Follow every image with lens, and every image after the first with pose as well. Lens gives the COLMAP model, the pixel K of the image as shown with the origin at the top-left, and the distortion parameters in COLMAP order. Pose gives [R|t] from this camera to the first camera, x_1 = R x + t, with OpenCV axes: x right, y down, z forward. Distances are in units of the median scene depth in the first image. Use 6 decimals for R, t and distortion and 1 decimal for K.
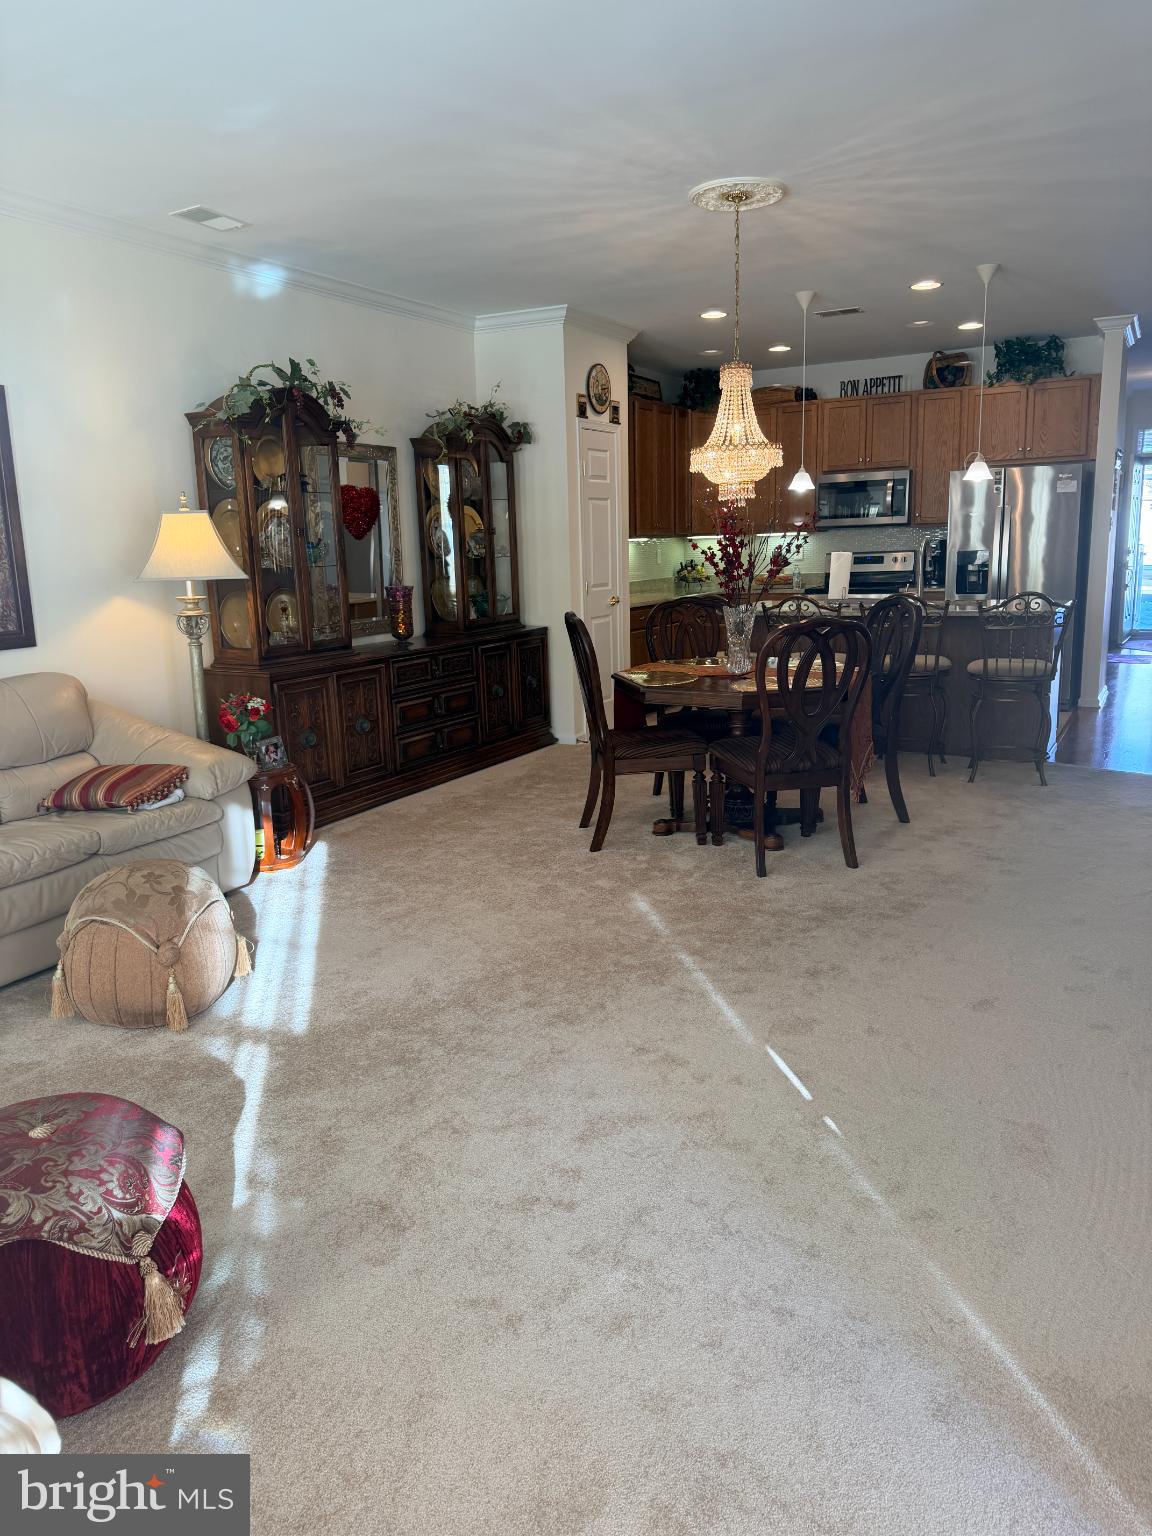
lens RADIAL K [[1076.3, 0, 580.5], [0, 1076.3, 767.3], [0, 0, 1]] dist [0.149636, -0.292855]
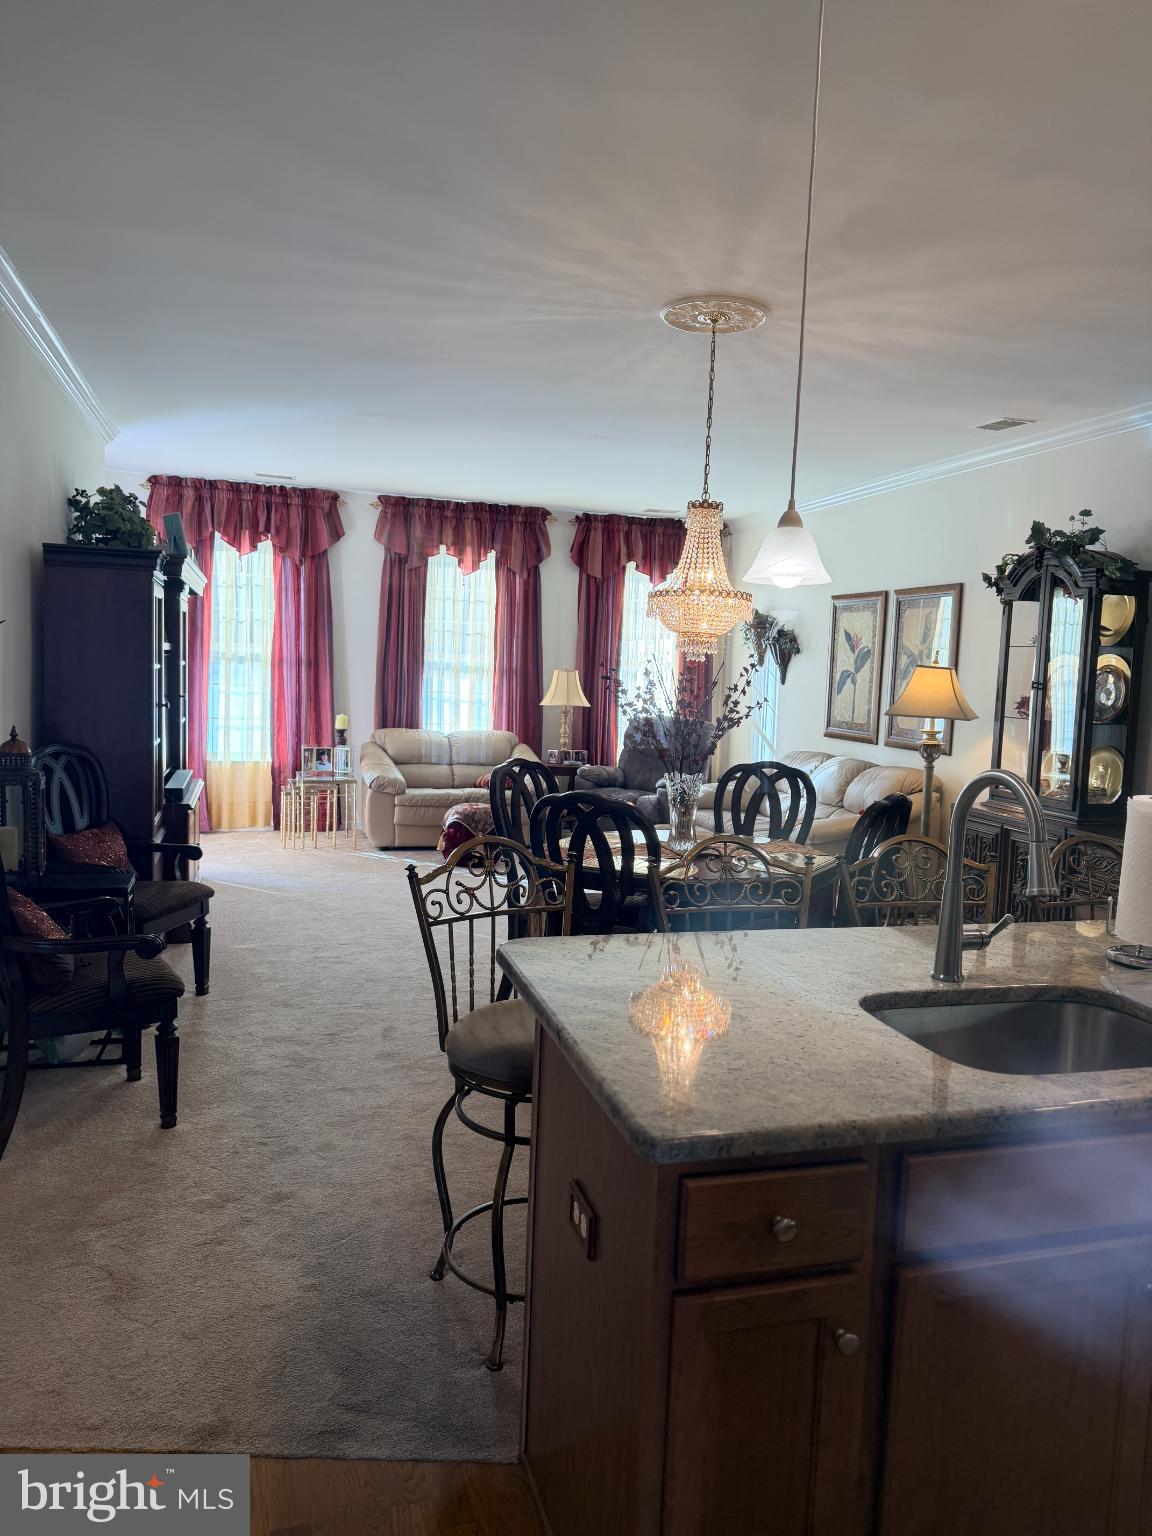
lens RADIAL K [[1076.3, 0, 580.5], [0, 1076.3, 767.3], [0, 0, 1]] dist [0.149636, -0.292855]
pose [[-0.707093, 0.066041, -0.704030, 0.467270], [-0.165358, 0.952581, 0.255434, -0.208458], [0.687515, 0.297033, -0.662643, 0.876780]]
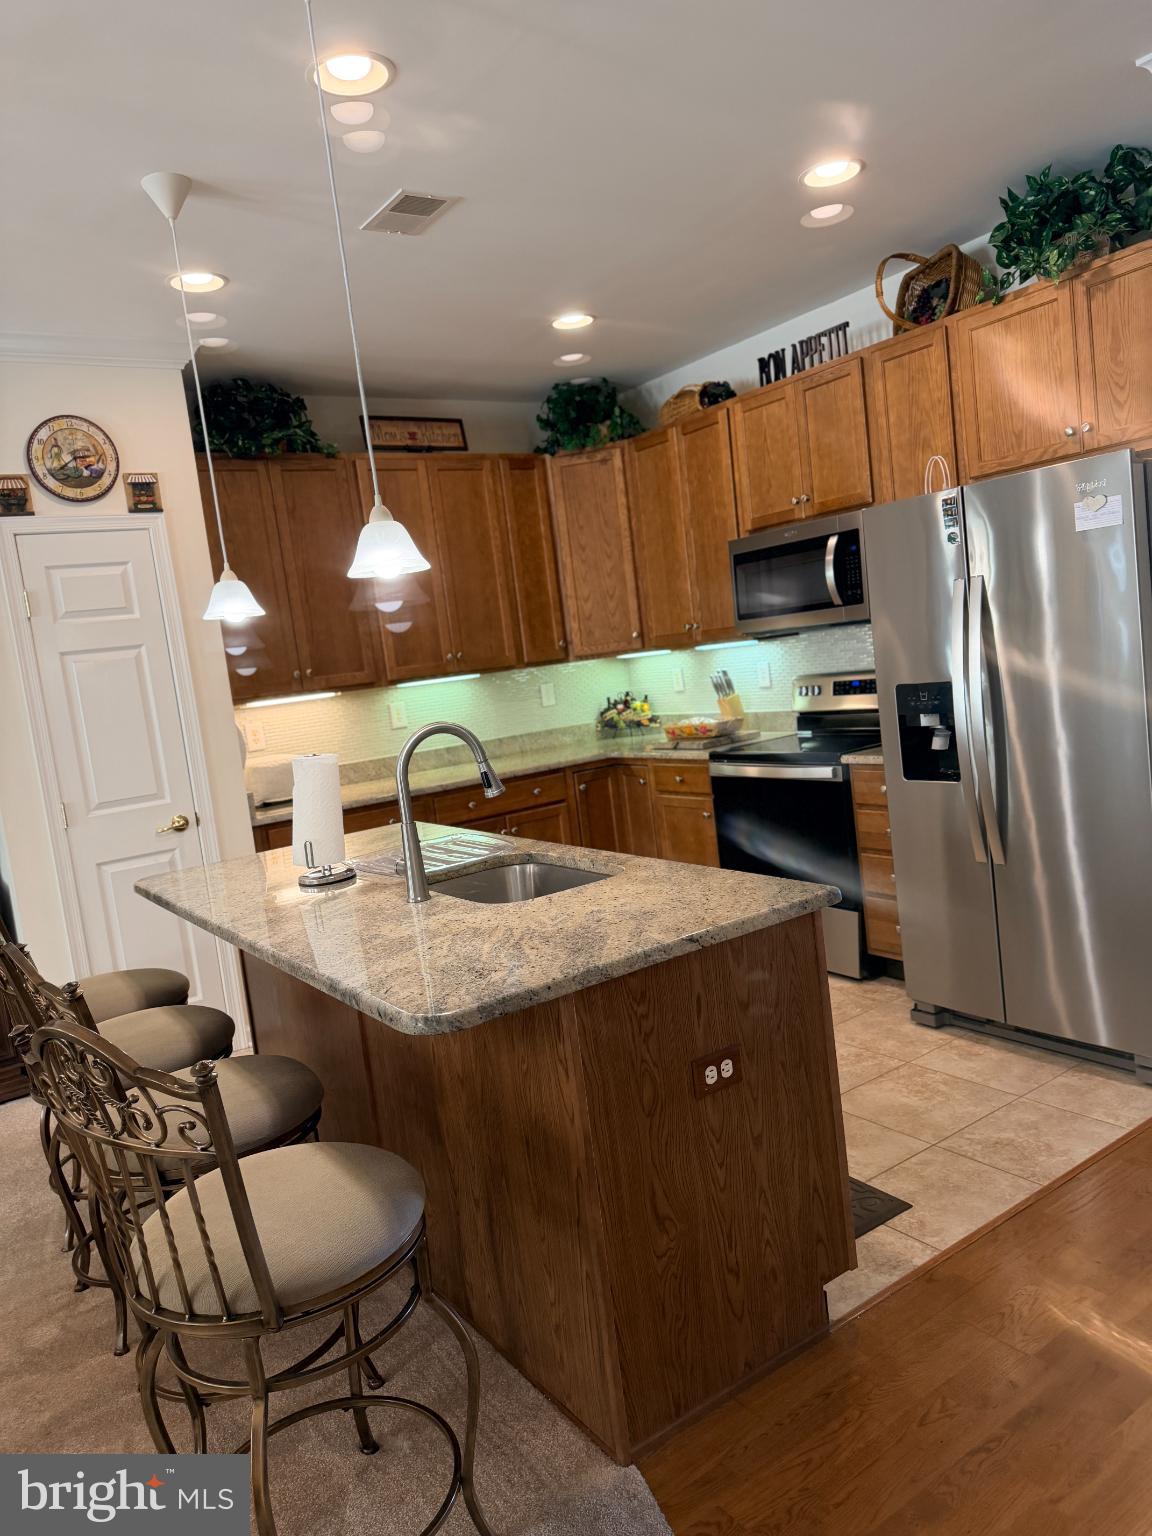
lens RADIAL K [[1084.3, 0, 571.3], [0, 1084.3, 766.6], [0, 0, 1]] dist [0.119967, -0.205340]
pose [[0.890071, -0.031004, -0.454767, 0.417577], [0.002022, 0.997943, -0.064078, -0.133087], [0.455818, 0.056115, 0.888302, 0.538368]]
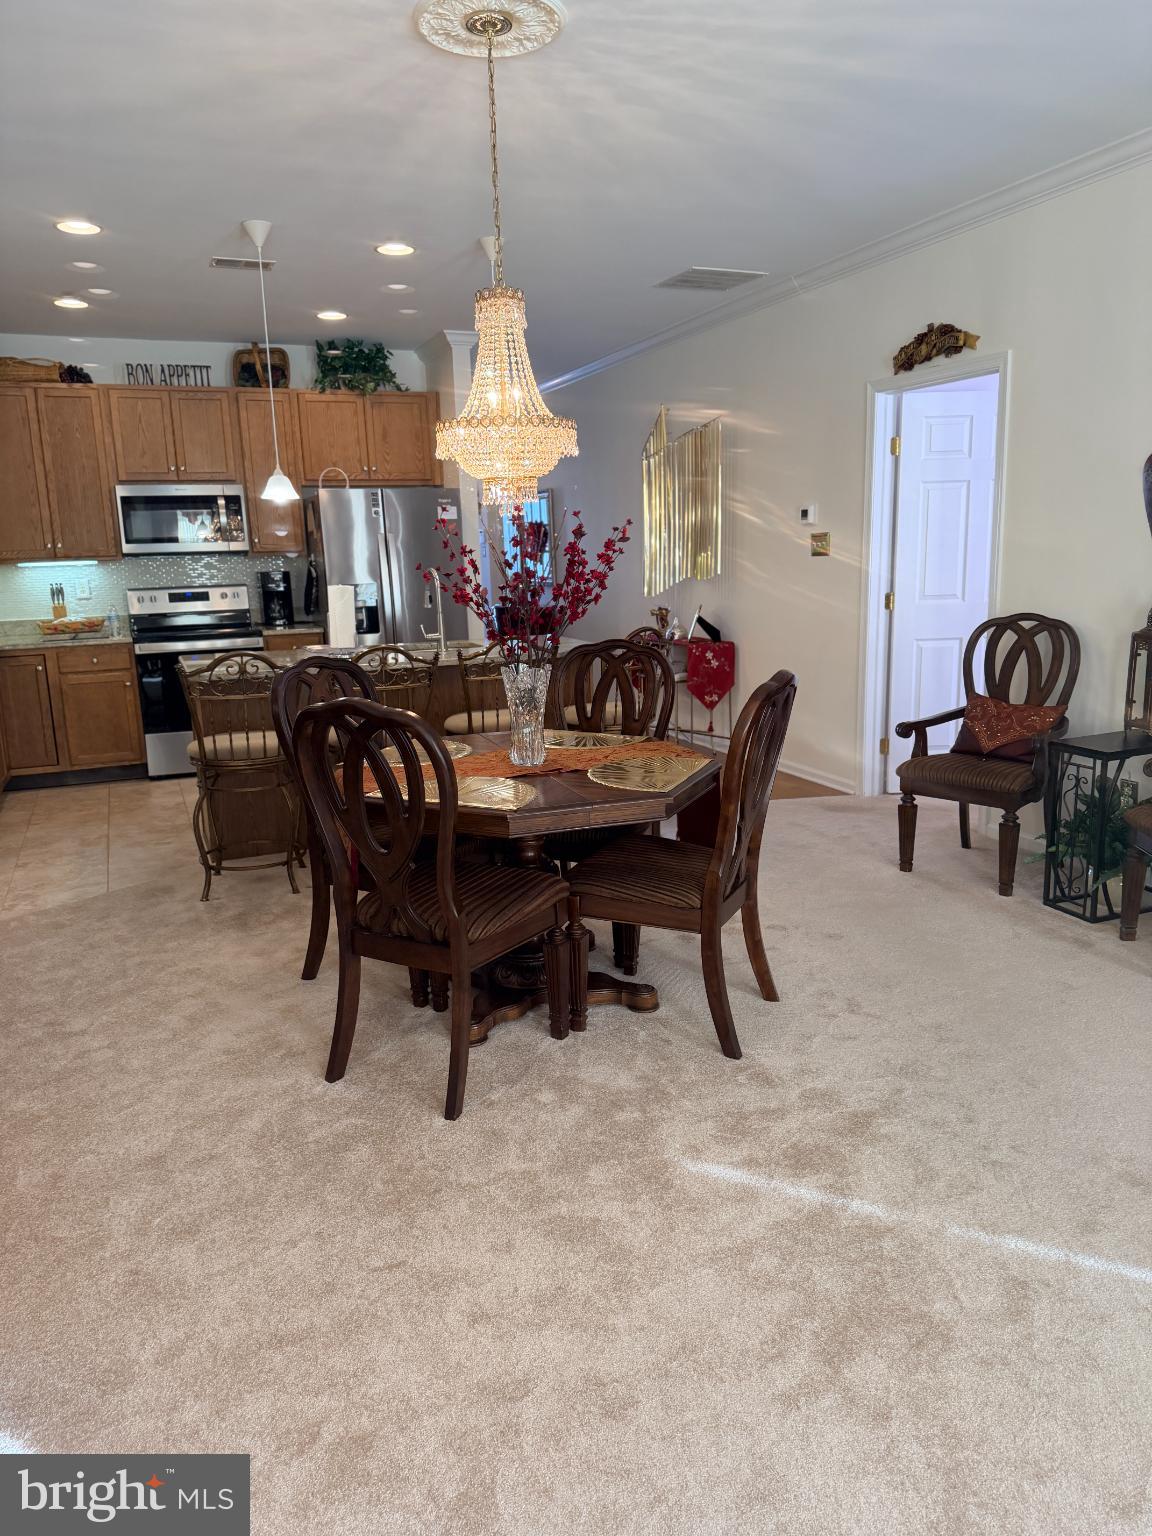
lens RADIAL K [[1079.5, 0, 579.4], [0, 1079.5, 772.4], [0, 0, 1]] dist [0.137796, -0.261443]
pose [[0.625829, -0.151626, 0.765080, -0.201824], [0.172882, 0.983489, 0.053496, -0.066168], [-0.760559, 0.098789, 0.641709, 0.325599]]
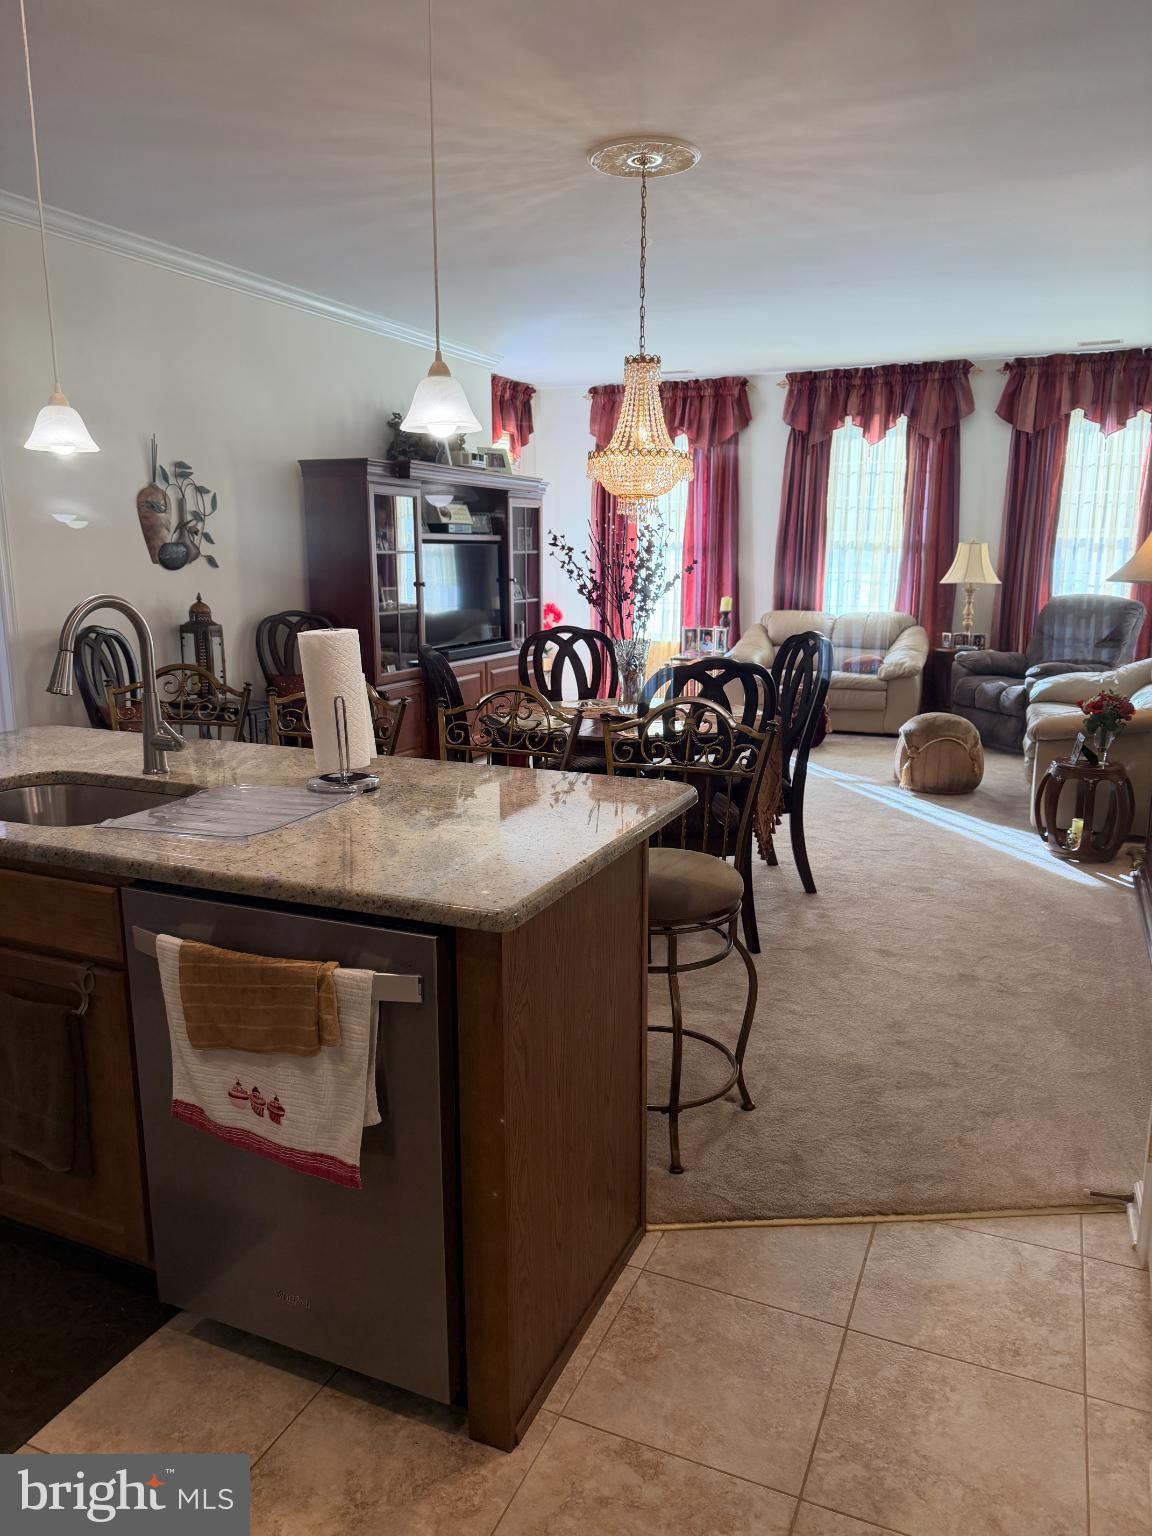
lens RADIAL K [[1072.2, 0, 549.3], [0, 1072.2, 788.3], [0, 0, 1]] dist [0.026130, -0.040895]
pose [[-0.997147, 0.043143, -0.061941, 0.156752], [0.013247, 0.907850, 0.419086, -0.233030], [0.074314, 0.417070, -0.905831, 1.060696]]
